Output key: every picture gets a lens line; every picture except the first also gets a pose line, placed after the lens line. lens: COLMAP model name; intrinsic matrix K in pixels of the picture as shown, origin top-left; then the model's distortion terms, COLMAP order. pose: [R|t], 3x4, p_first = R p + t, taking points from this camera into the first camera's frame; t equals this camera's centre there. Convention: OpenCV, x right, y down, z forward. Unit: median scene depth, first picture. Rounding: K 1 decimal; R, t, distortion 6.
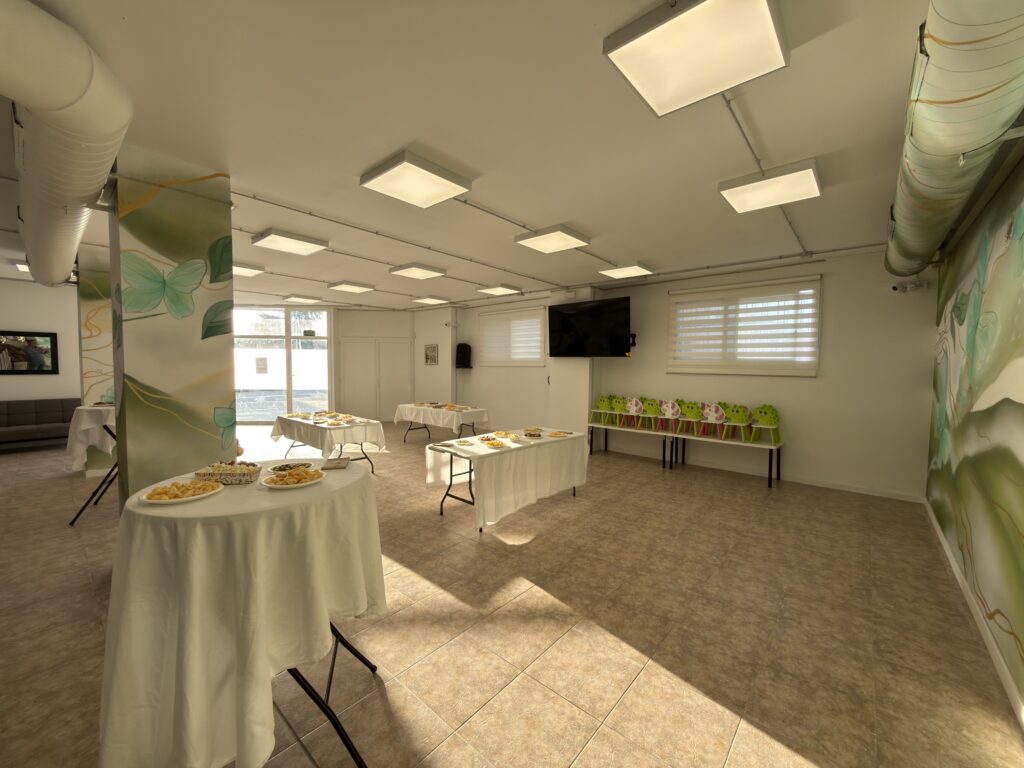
lens RADIAL K [[407.6, 0, 512.0], [0, 407.6, 384.0], [0, 0, 1]] dist [0.000453, 0.000030]
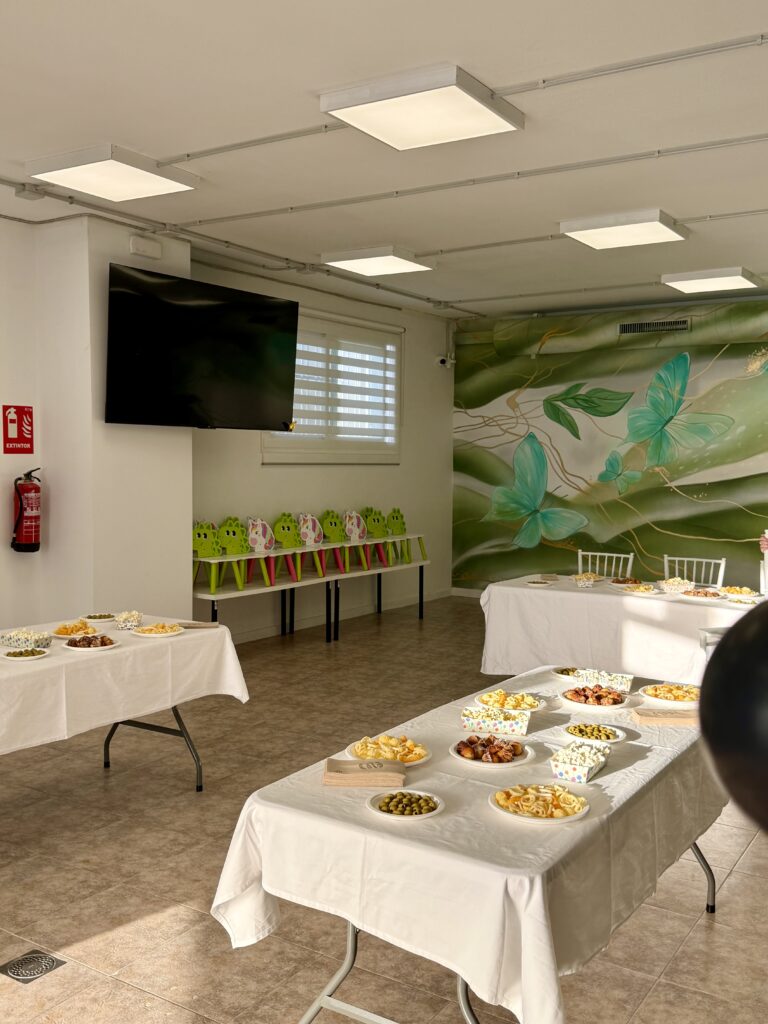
lens RADIAL K [[991.5, 0, 384.0], [0, 991.5, 512.0], [0, 0, 1]] dist [-0.004688, -0.001308]
pose [[-0.153338, -0.054527, 0.986668, -0.918042], [0.052933, 0.996590, 0.063302, -0.041098], [-0.986755, 0.061934, -0.149929, 1.144857]]
